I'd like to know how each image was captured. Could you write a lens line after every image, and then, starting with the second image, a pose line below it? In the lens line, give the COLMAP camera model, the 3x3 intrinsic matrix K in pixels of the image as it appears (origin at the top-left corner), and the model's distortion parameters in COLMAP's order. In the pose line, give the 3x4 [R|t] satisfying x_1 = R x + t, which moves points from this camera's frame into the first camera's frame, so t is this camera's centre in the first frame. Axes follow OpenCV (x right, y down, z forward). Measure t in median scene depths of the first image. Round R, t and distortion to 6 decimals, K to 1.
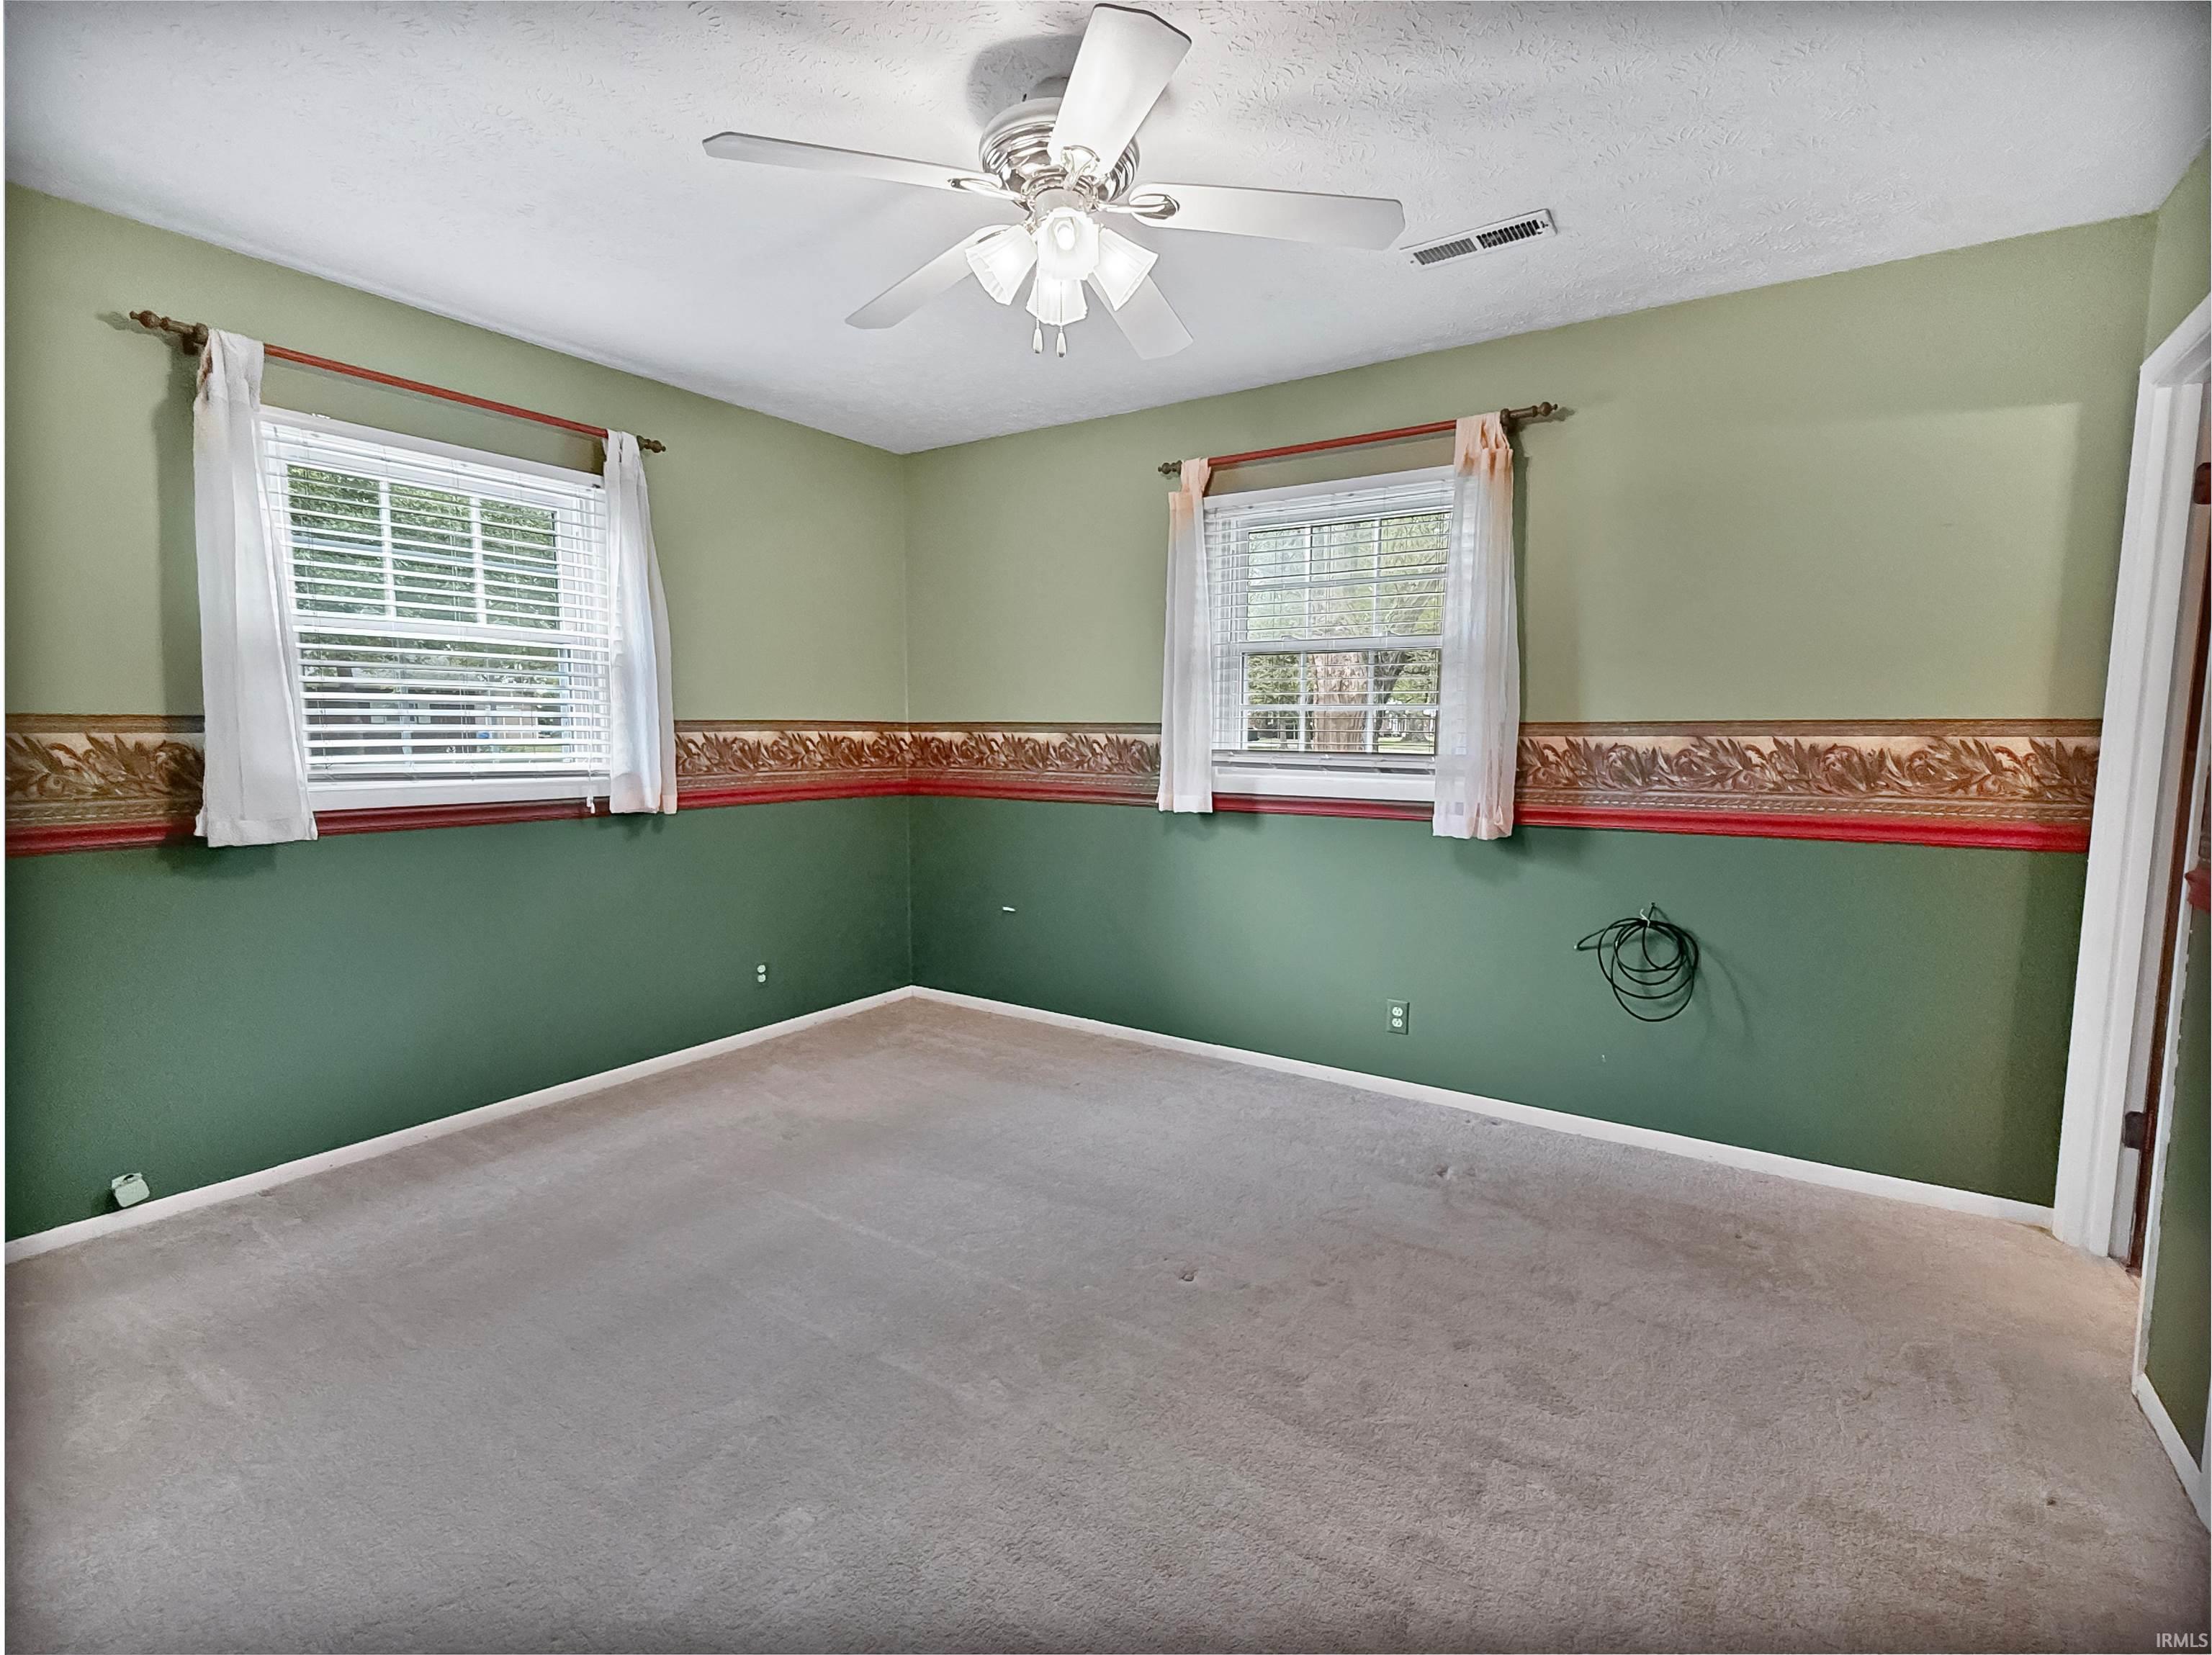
lens RADIAL K [[1017.4, 0, 1107.6], [0, 1017.4, 832.9], [0, 0, 1]] dist [-0.000445, -0.000568]
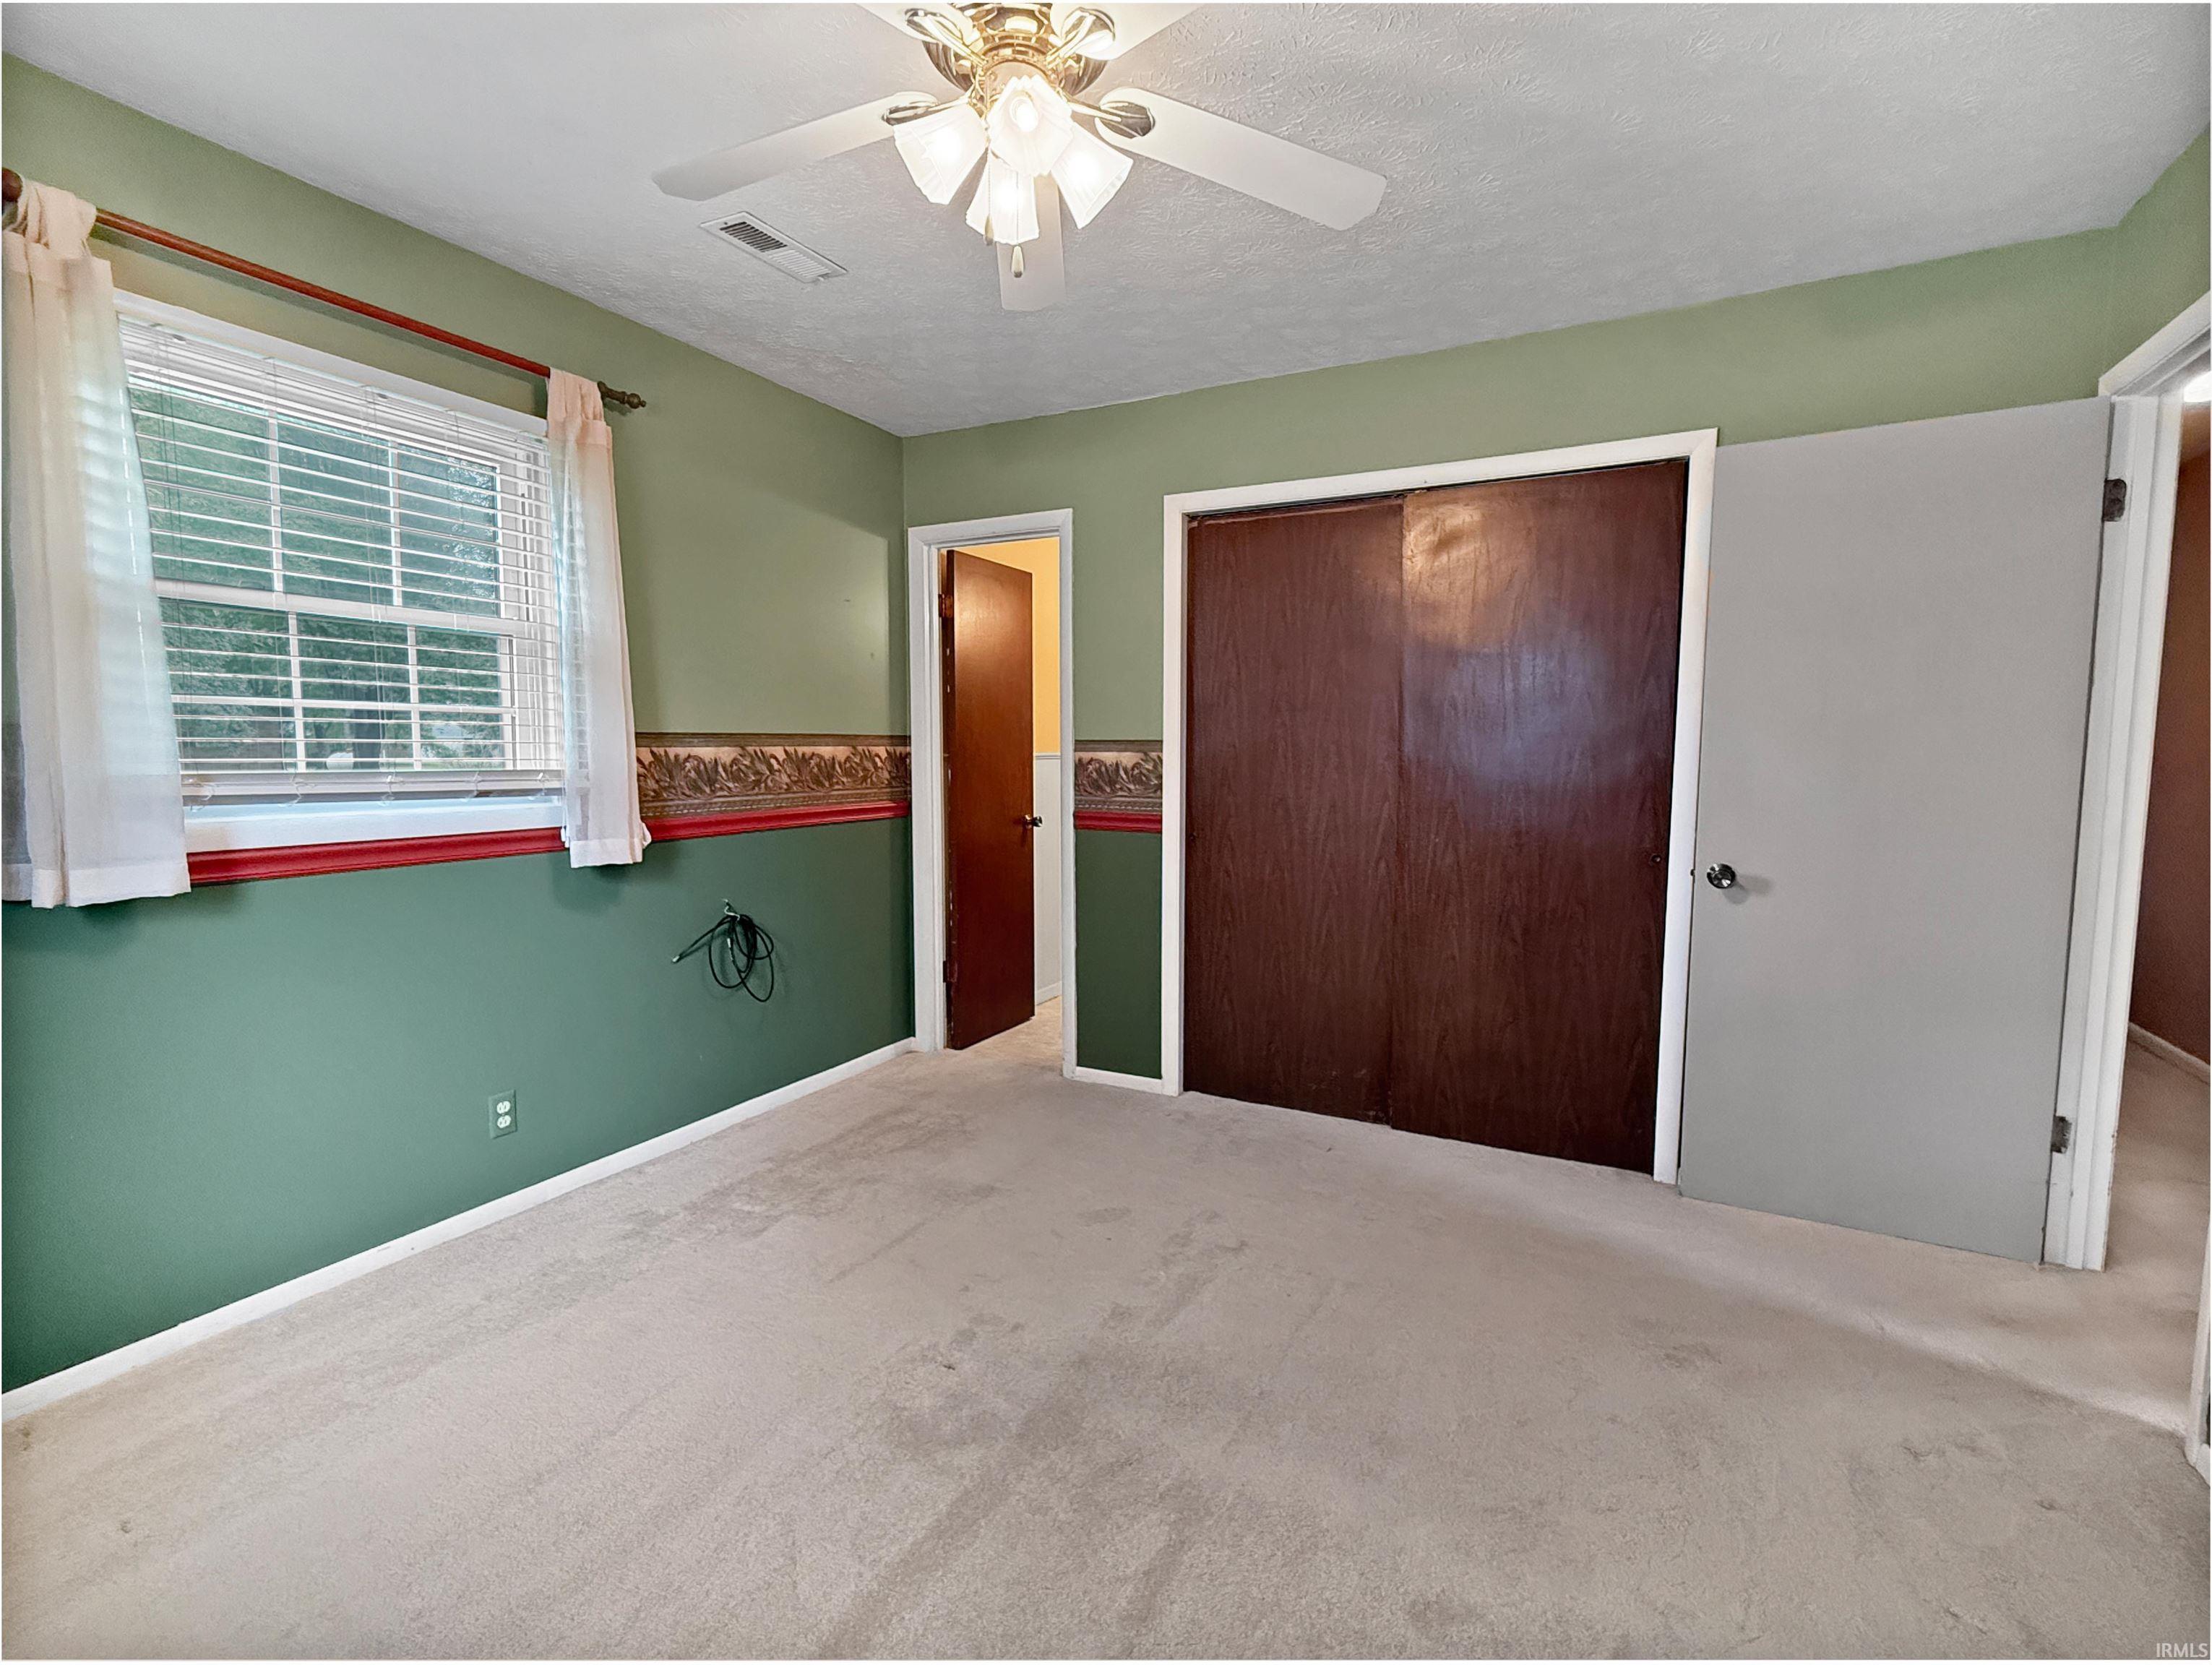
lens RADIAL K [[1017.5, 0, 1107.6], [0, 1017.5, 837.9], [0, 0, 1]] dist [-0.000445, -0.000568]
pose [[-0.113479, -0.091138, 0.989351, -0.601957], [0.096579, 0.990056, 0.102281, -0.070861], [-0.988835, 0.107157, -0.103549, 0.722133]]
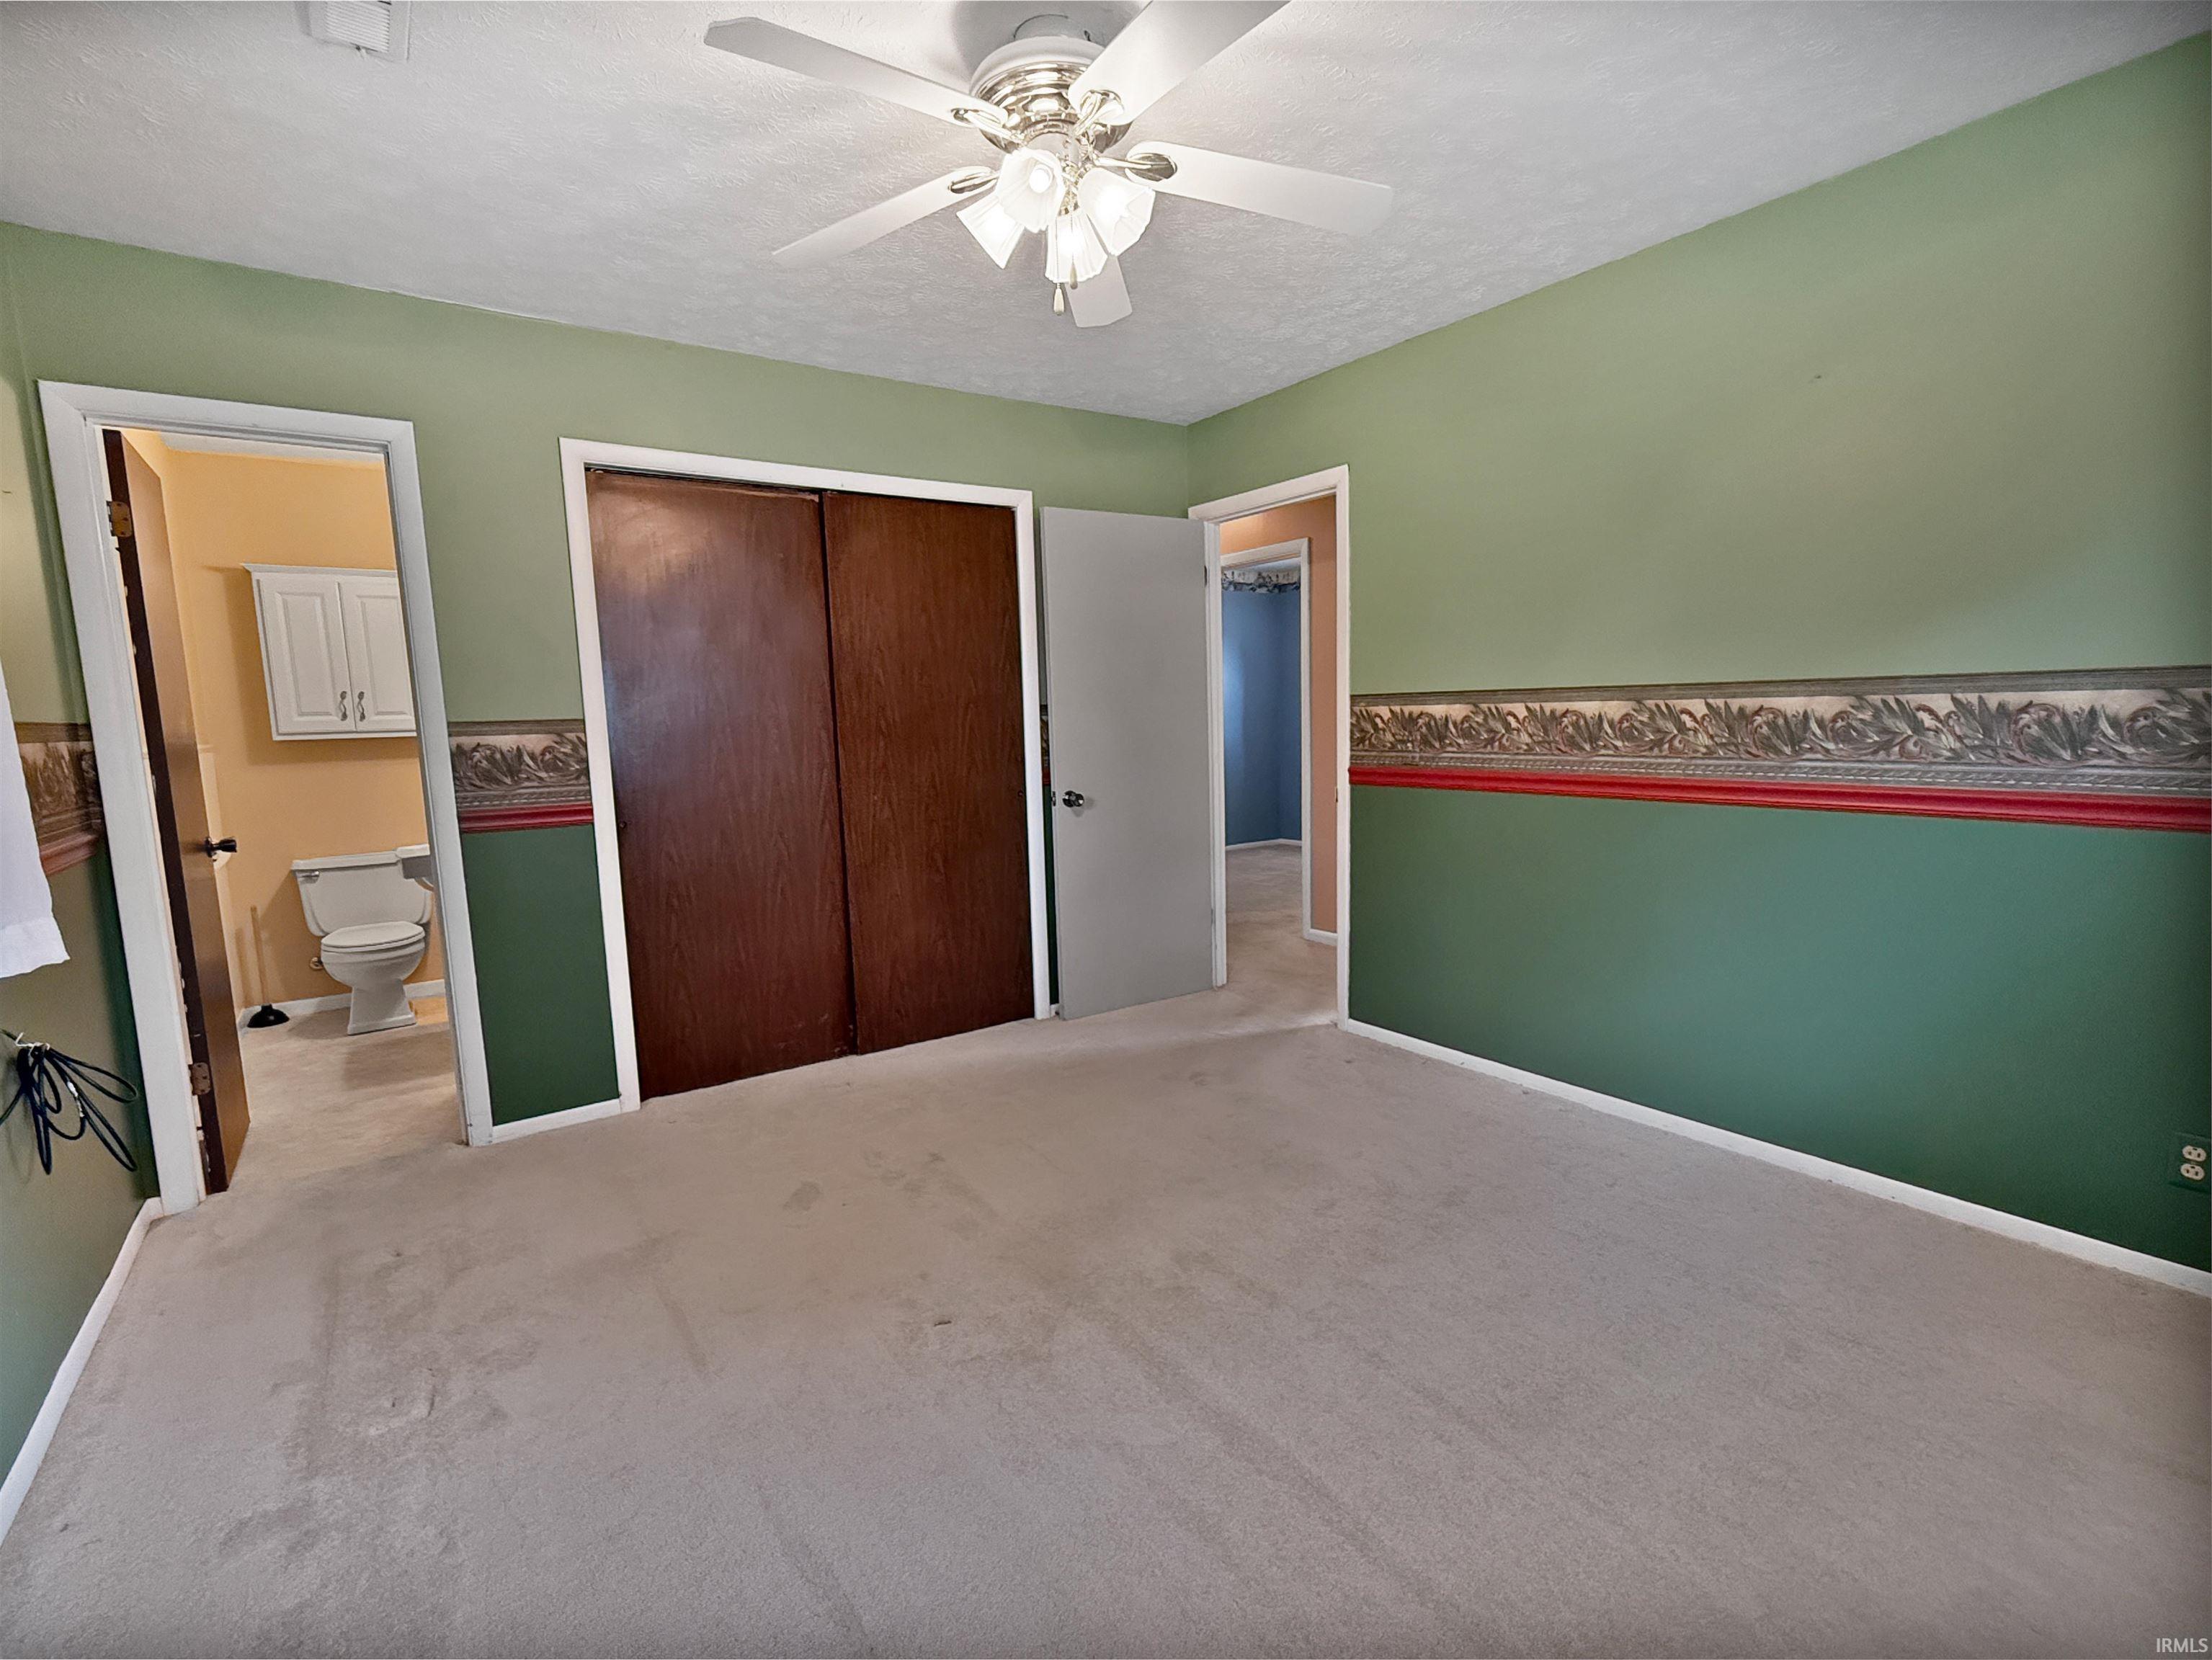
lens RADIAL K [[1017.5, 0, 1107.6], [0, 1017.5, 835.4], [0, 0, 1]] dist [-0.000445, -0.000568]
pose [[-0.932251, -0.021963, 0.361144, -0.297820], [0.059920, 0.975001, 0.213970, -0.132717], [-0.356815, 0.221114, -0.907630, 1.323587]]
